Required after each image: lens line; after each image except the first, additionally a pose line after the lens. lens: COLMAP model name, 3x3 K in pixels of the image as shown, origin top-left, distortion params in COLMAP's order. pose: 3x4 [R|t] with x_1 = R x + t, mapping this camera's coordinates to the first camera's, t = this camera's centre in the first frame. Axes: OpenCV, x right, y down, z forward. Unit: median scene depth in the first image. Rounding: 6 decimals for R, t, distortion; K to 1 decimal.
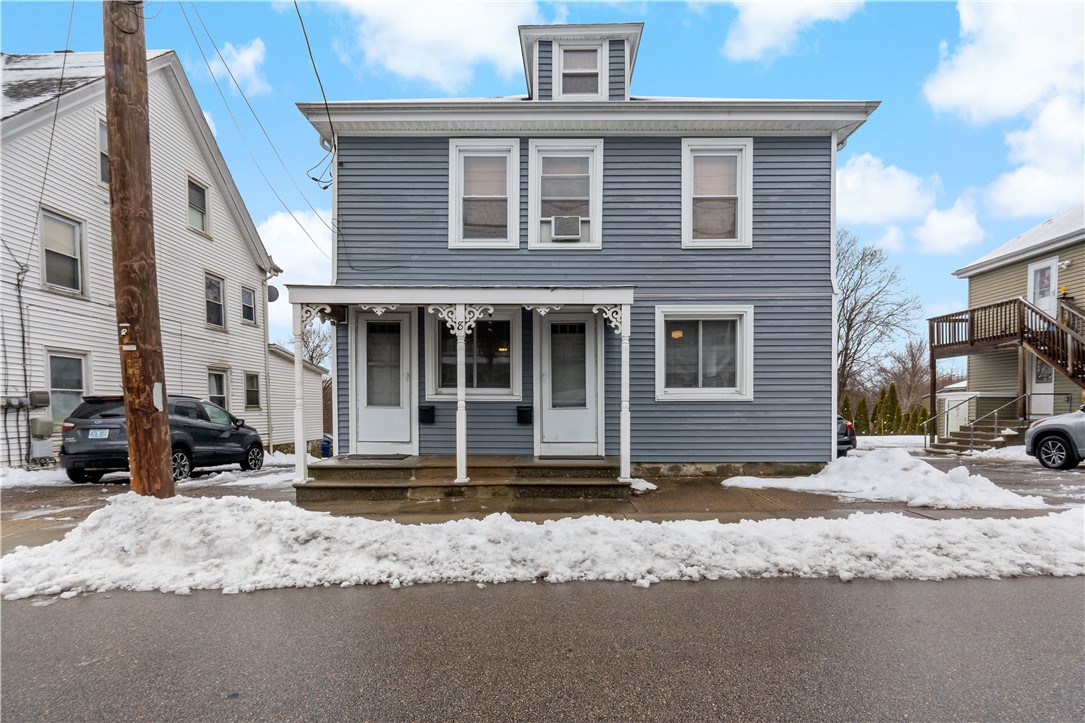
lens RADIAL K [[495.6, 0, 549.6], [0, 495.6, 418.5], [0, 0, 1]] dist [-0.003795, -0.000133]
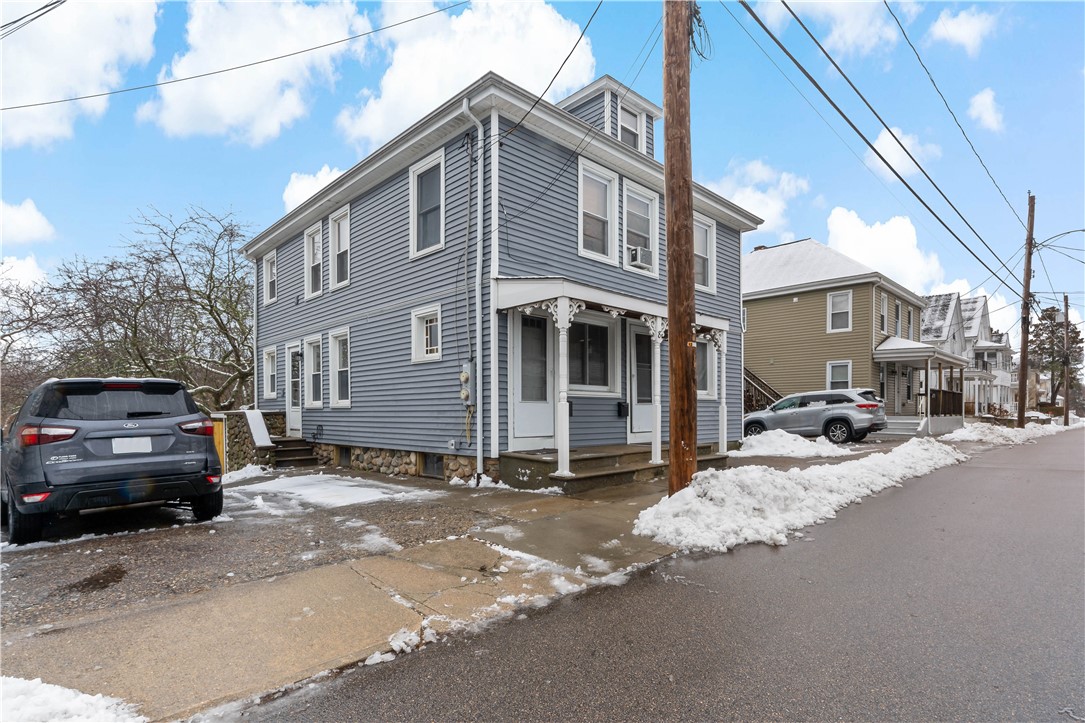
lens RADIAL K [[557.1, 0, 562.1], [0, 557.1, 408.0], [0, 0, 1]] dist [0.007240, 0.000540]
pose [[0.699475, -0.001819, 0.714655, -1.084439], [0.021643, 0.999592, -0.018639, 0.011011], [-0.714329, 0.028505, 0.699229, 0.182099]]
